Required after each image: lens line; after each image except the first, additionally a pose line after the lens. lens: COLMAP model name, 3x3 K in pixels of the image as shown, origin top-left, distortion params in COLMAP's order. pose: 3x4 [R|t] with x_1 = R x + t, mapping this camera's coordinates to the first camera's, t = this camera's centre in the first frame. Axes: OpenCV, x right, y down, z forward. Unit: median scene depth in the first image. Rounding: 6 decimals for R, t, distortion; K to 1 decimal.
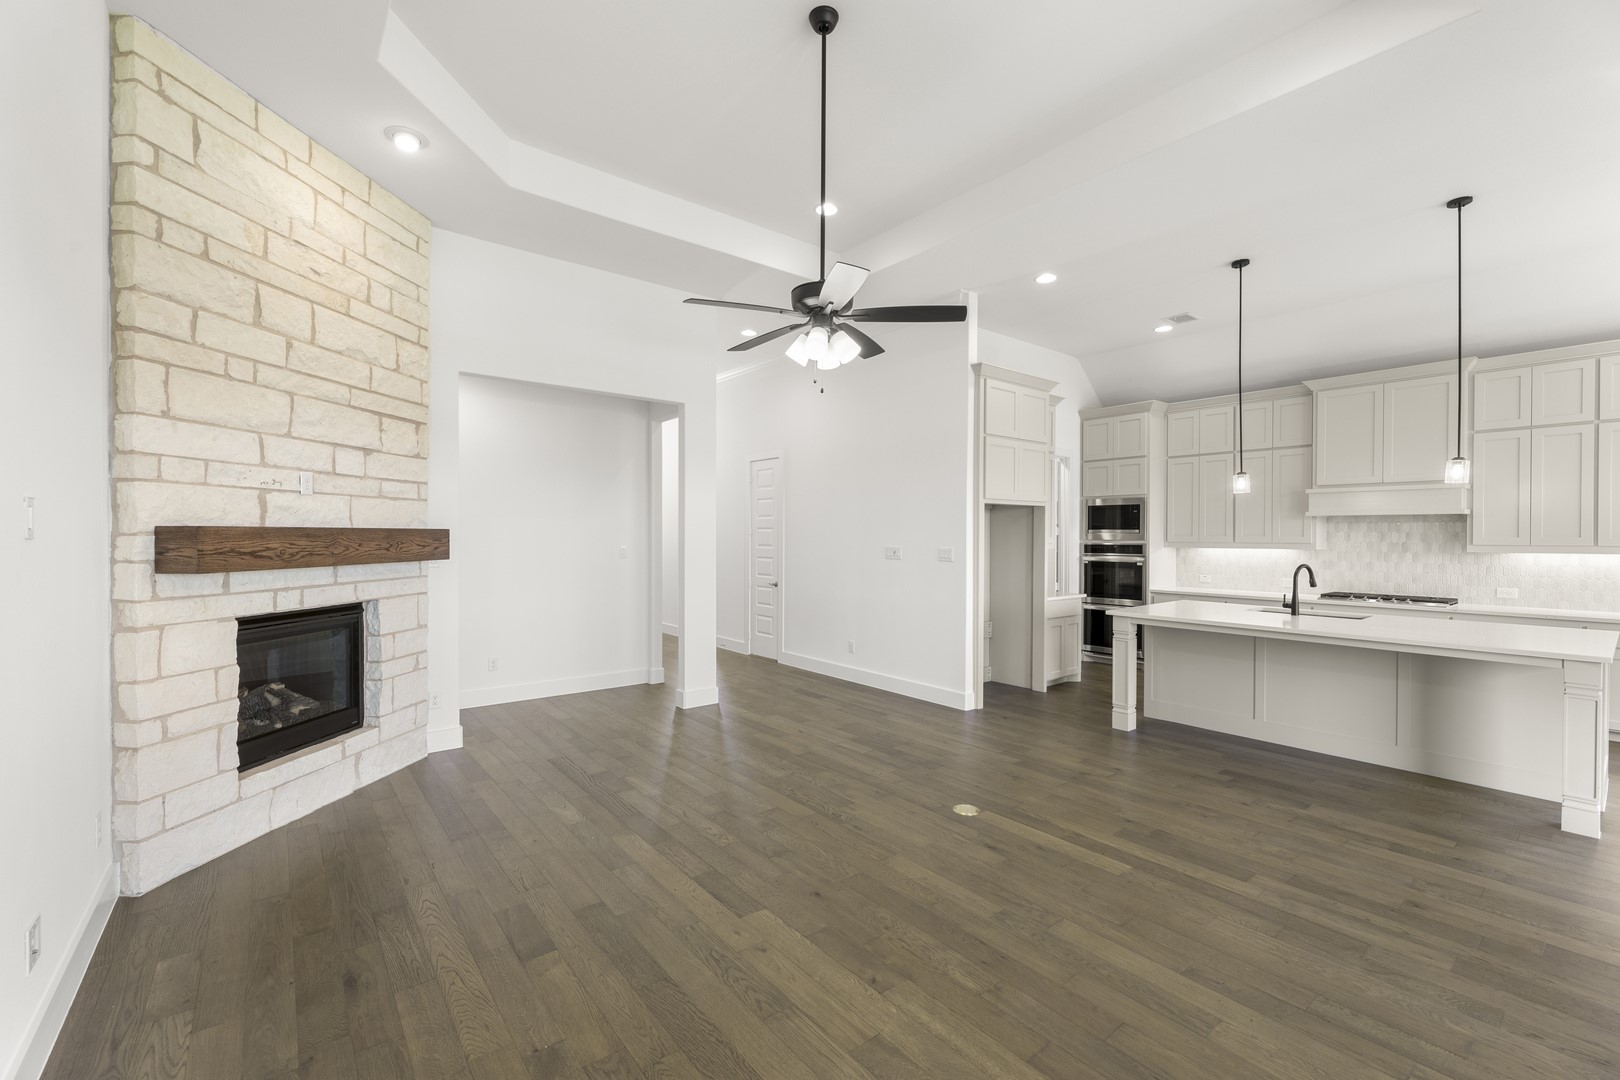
lens RADIAL K [[667.9, 0, 806.8], [0, 667.9, 535.2], [0, 0, 1]] dist [-0.000361, -0.000331]
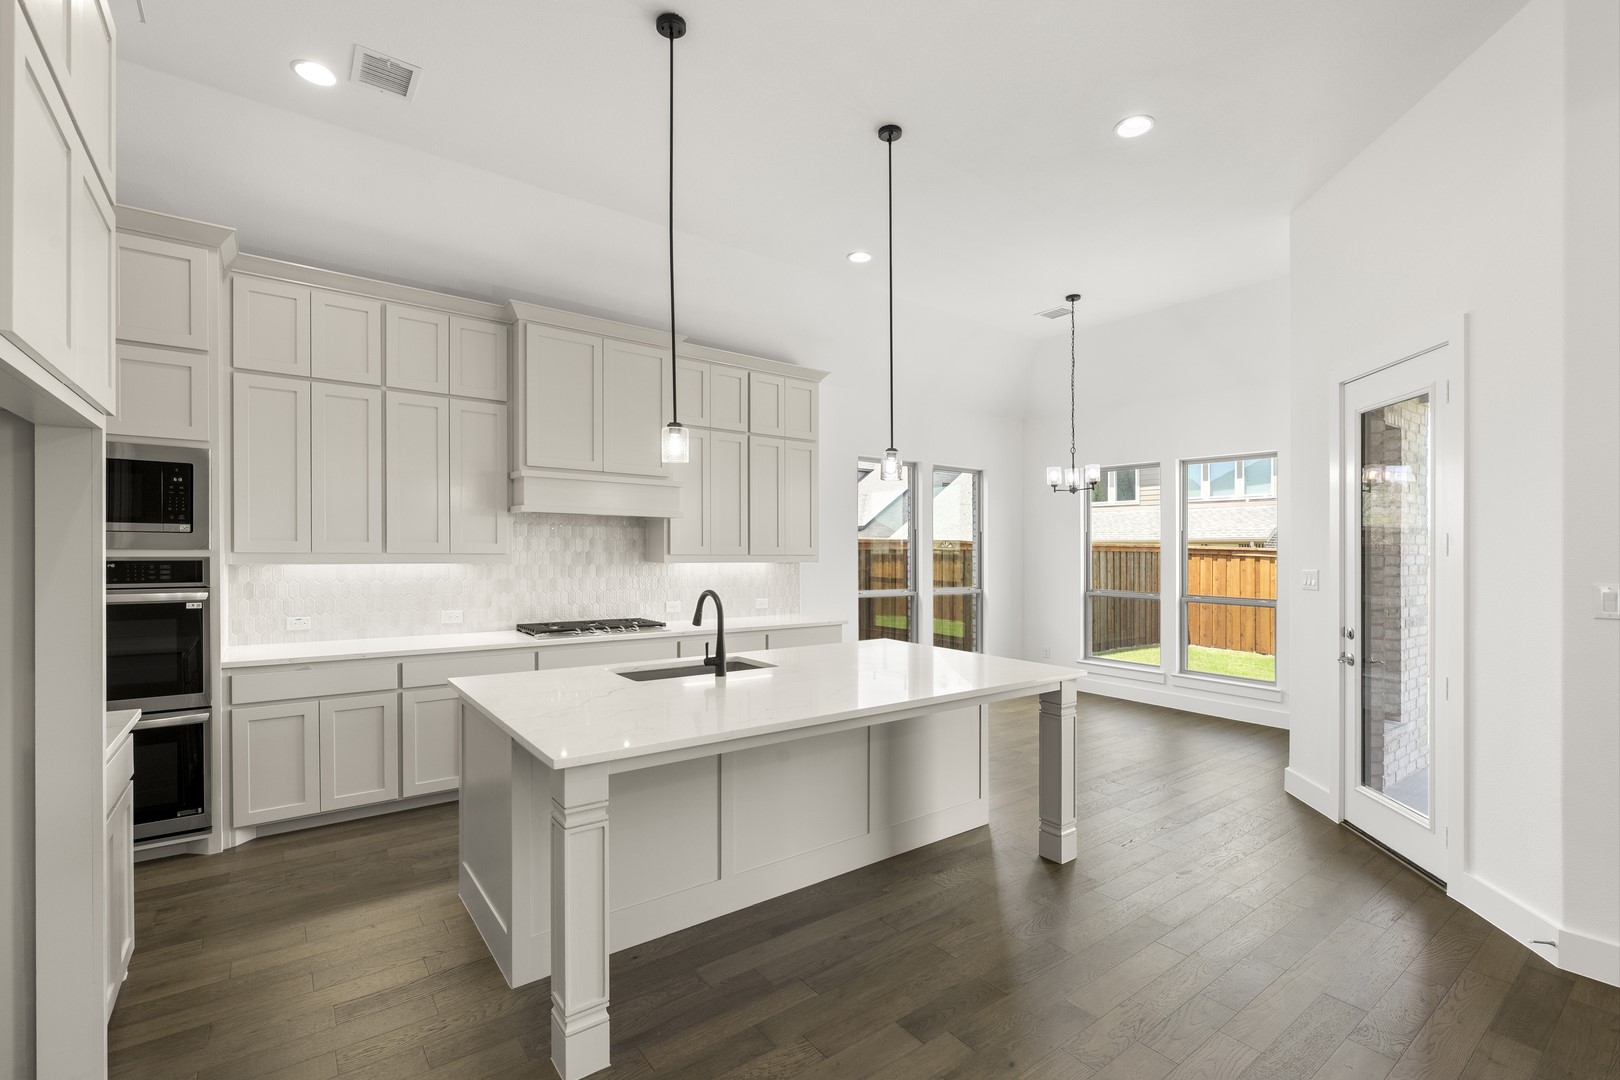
lens RADIAL K [[715.6, 0, 805.2], [0, 715.6, 552.2], [0, 0, 1]] dist [-0.000999, -0.000086]
pose [[0.026490, -0.007715, 0.999619, 0.062627], [-0.010325, 0.999915, 0.007991, 0.001965], [-0.999596, -0.010533, 0.026408, 0.646376]]
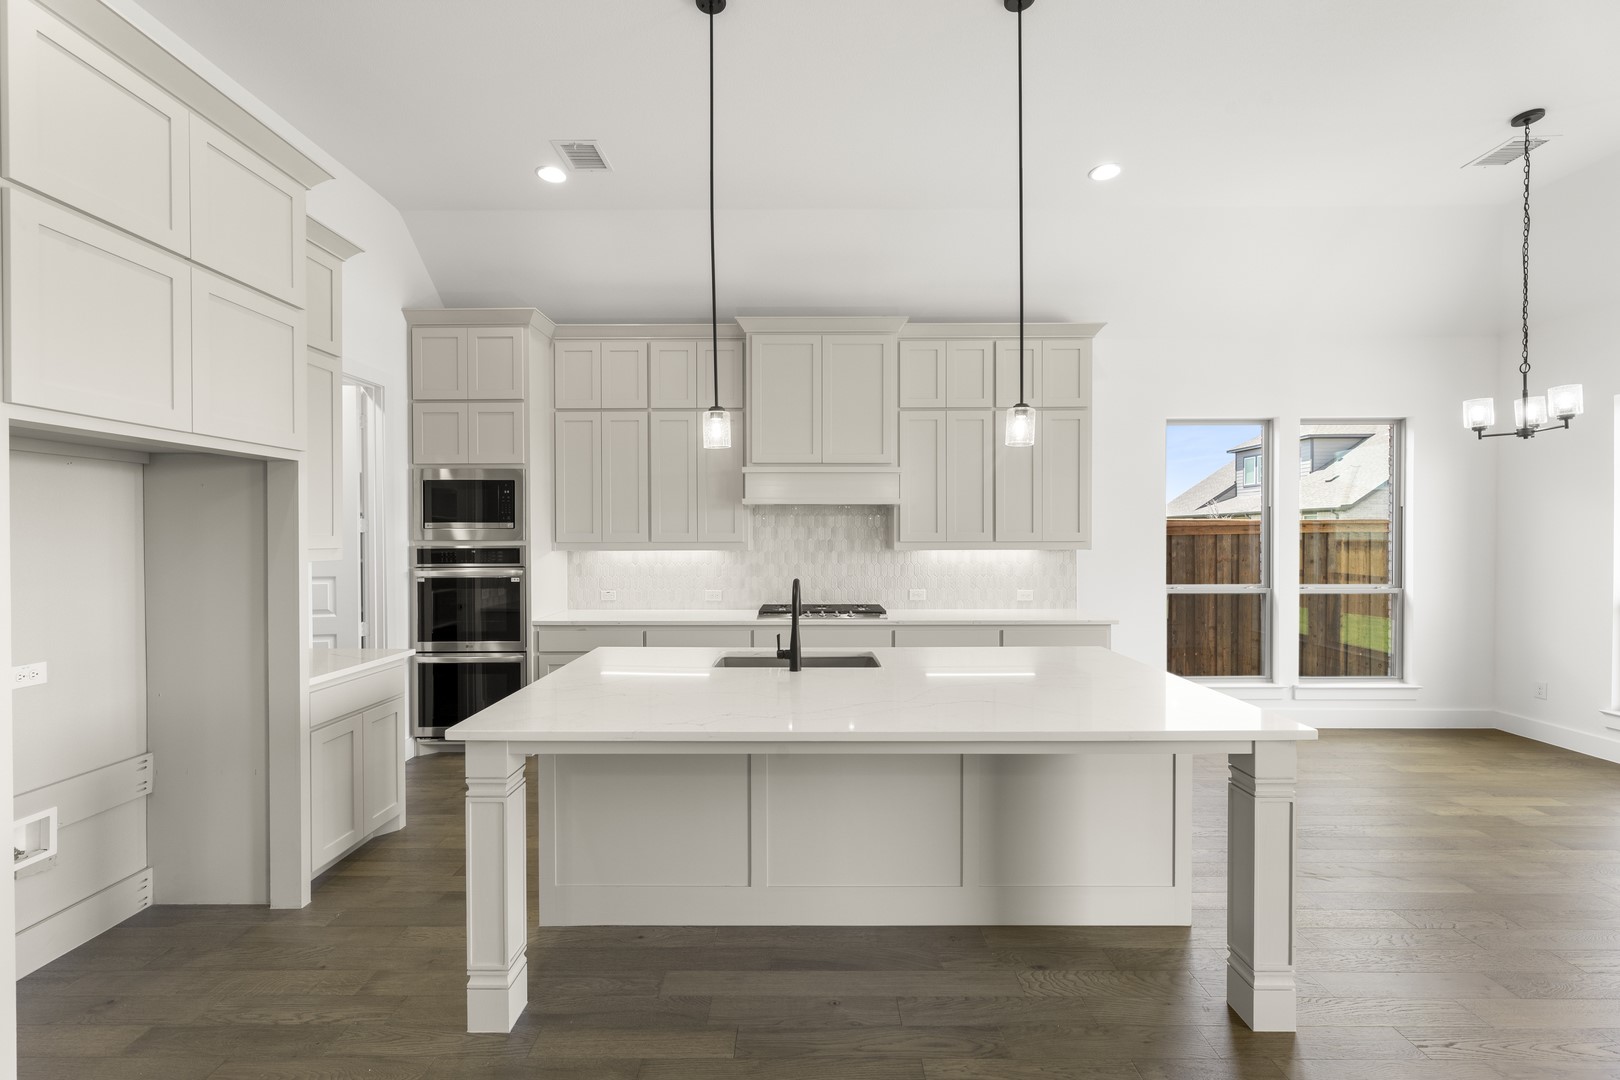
lens RADIAL K [[658.2, 0, 804.7], [0, 658.2, 547.3], [0, 0, 1]] dist [0.000175, 0.000098]
pose [[0.627170, -0.019278, 0.778644, 0.216261], [0.004509, 0.999767, 0.021121, 0.002739], [-0.778869, -0.009736, 0.627111, 0.458489]]
